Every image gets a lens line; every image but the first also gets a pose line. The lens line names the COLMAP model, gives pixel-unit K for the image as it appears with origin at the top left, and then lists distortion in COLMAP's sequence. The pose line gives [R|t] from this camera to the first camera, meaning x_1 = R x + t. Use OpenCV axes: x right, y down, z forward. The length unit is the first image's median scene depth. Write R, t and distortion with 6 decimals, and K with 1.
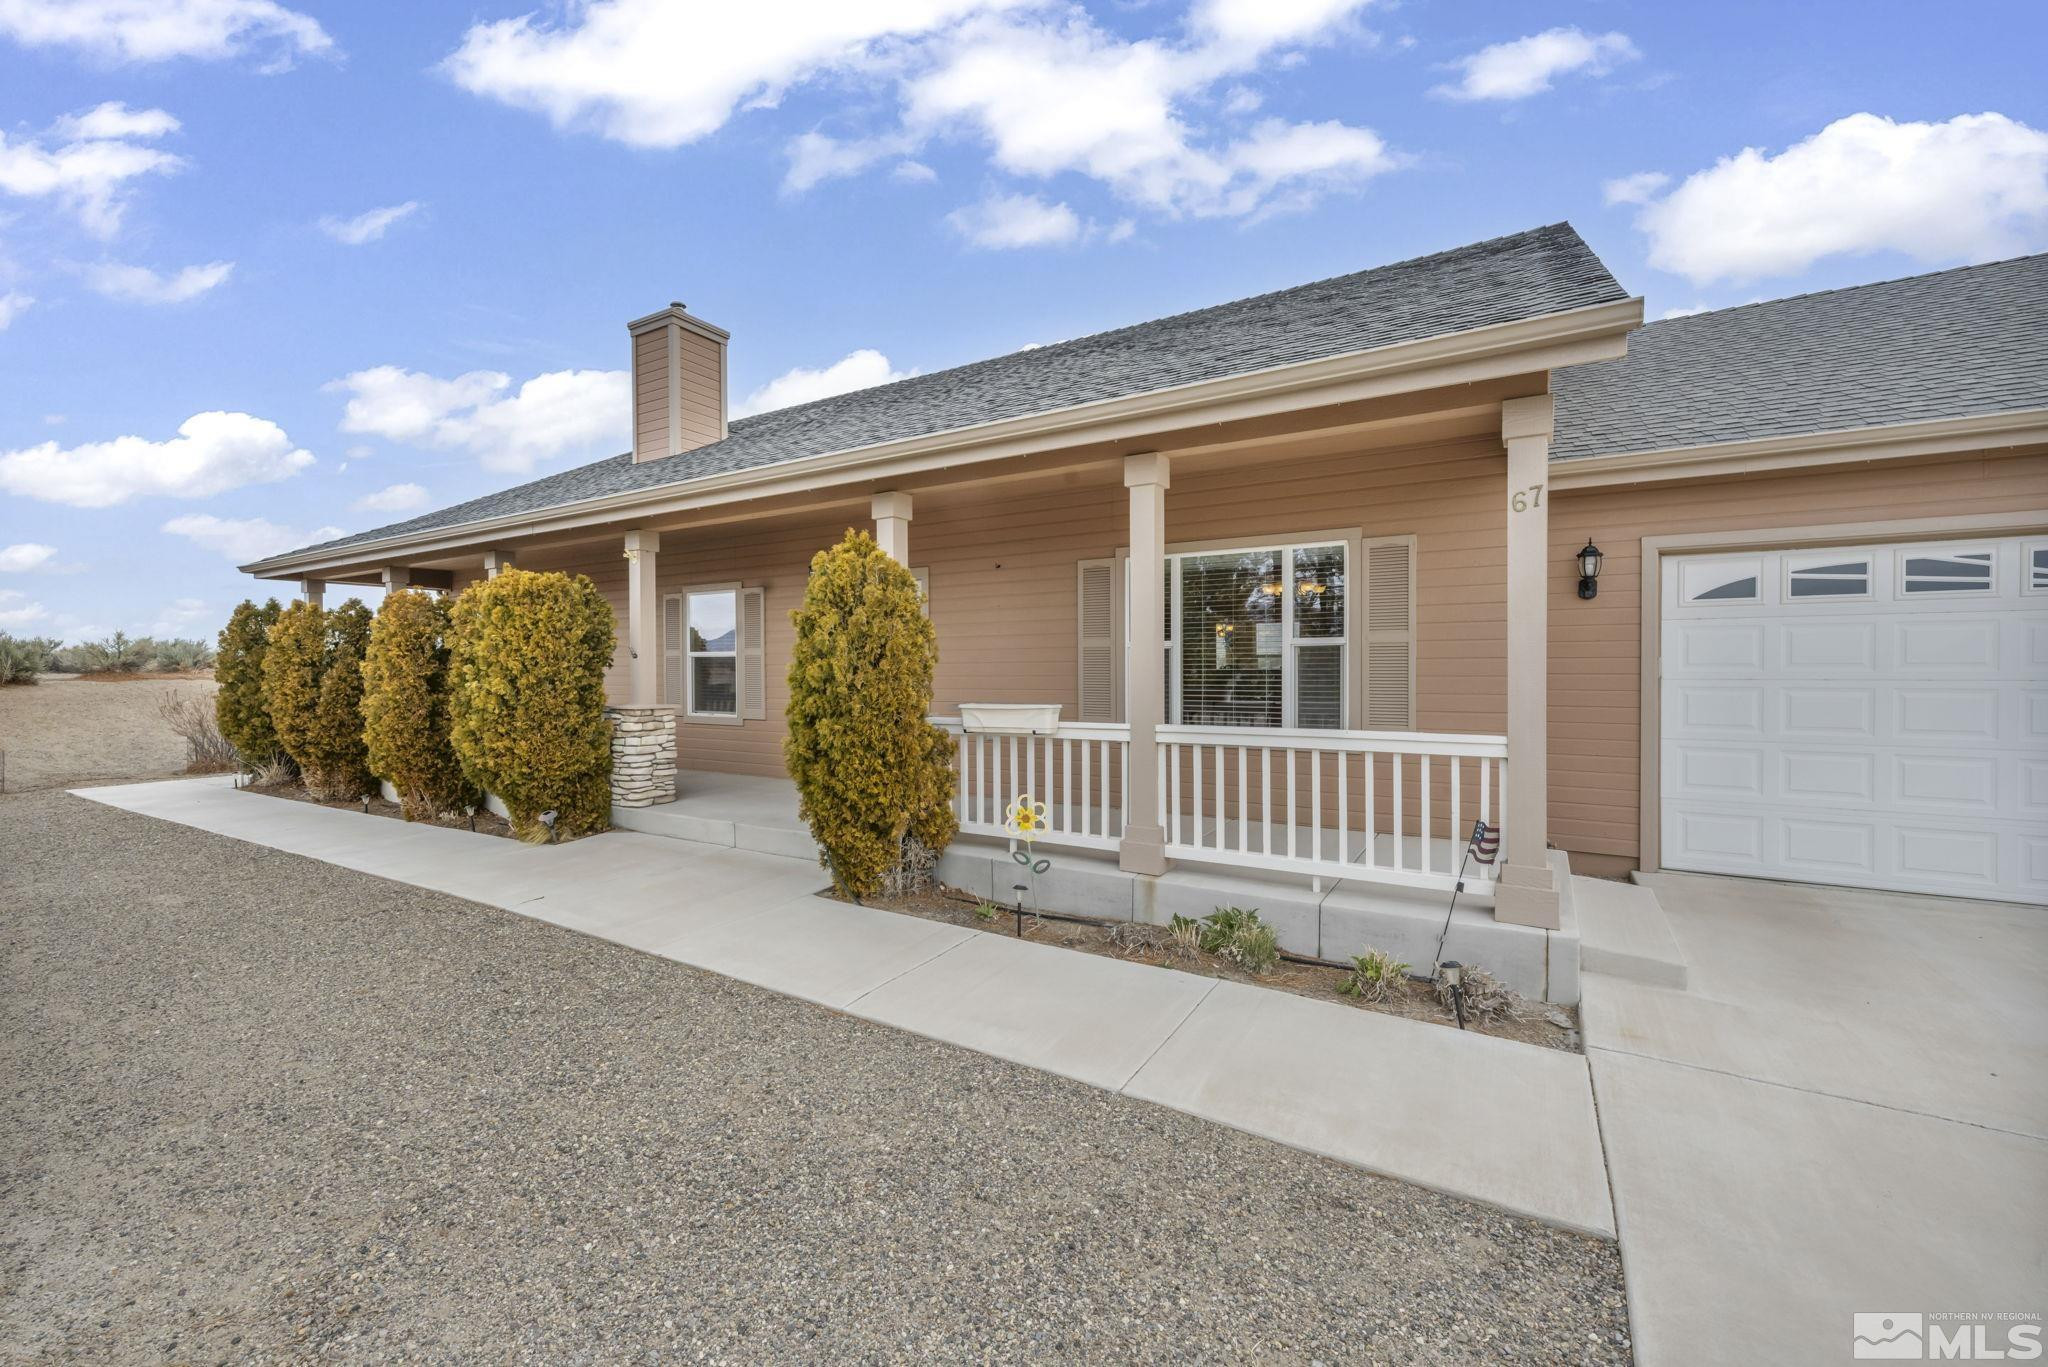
lens RADIAL K [[821.8, 0, 1033.5], [0, 821.8, 682.6], [0, 0, 1]] dist [-0.000688, 0.000155]
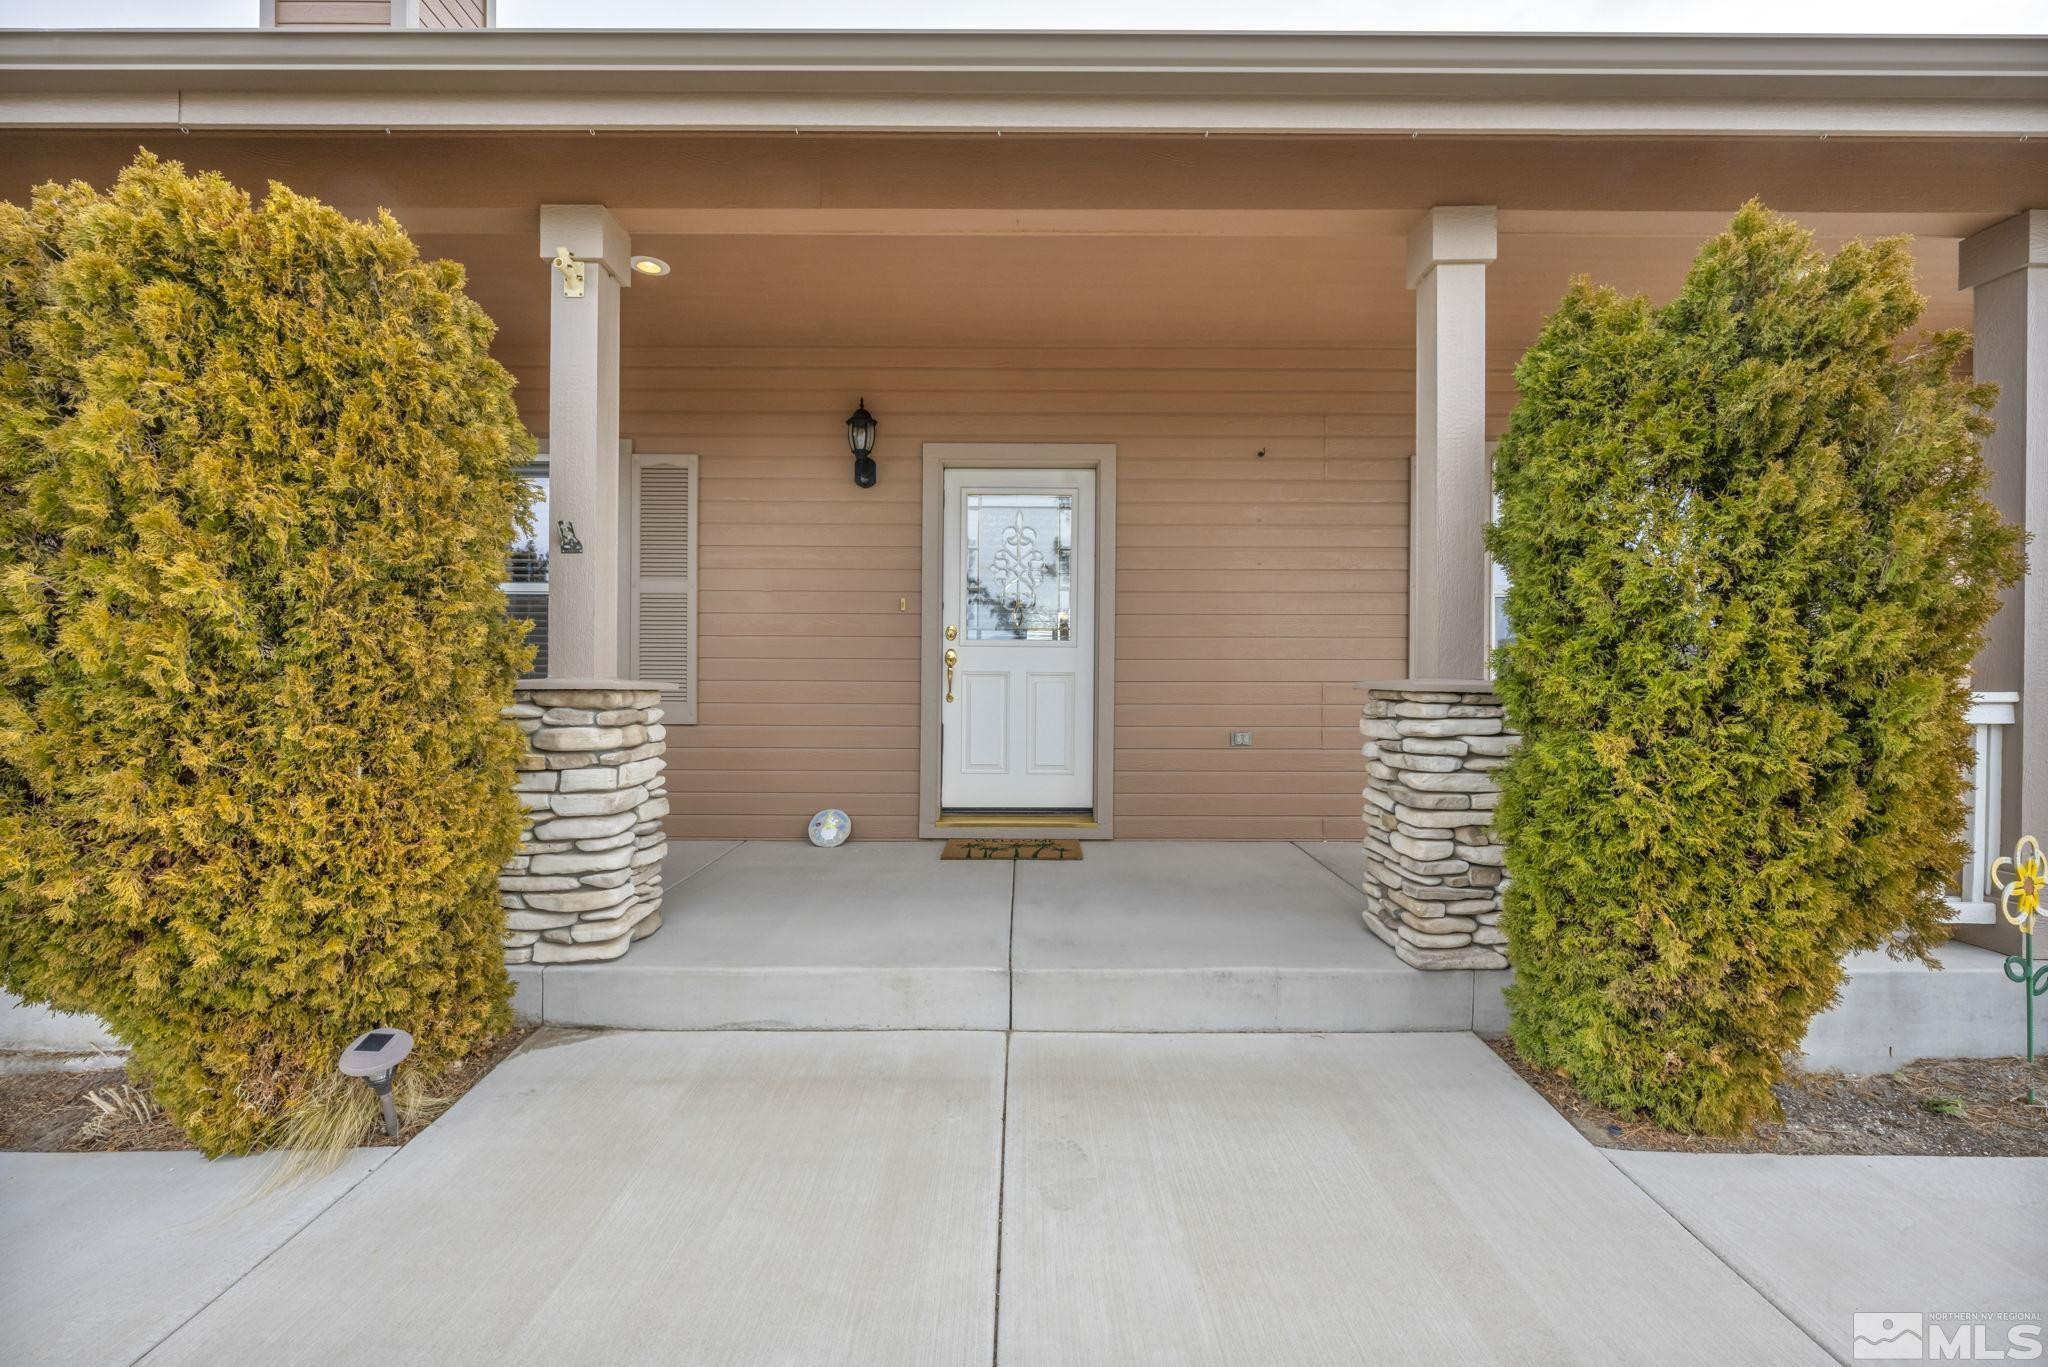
lens RADIAL K [[821.8, 0, 1027.2], [0, 821.8, 685.7], [0, 0, 1]] dist [-0.000688, 0.000155]
pose [[0.855567, 0.004909, 0.517668, -0.512280], [0.000495, 0.999947, -0.010300, 0.034527], [-0.517691, 0.009068, 0.855520, 0.593861]]
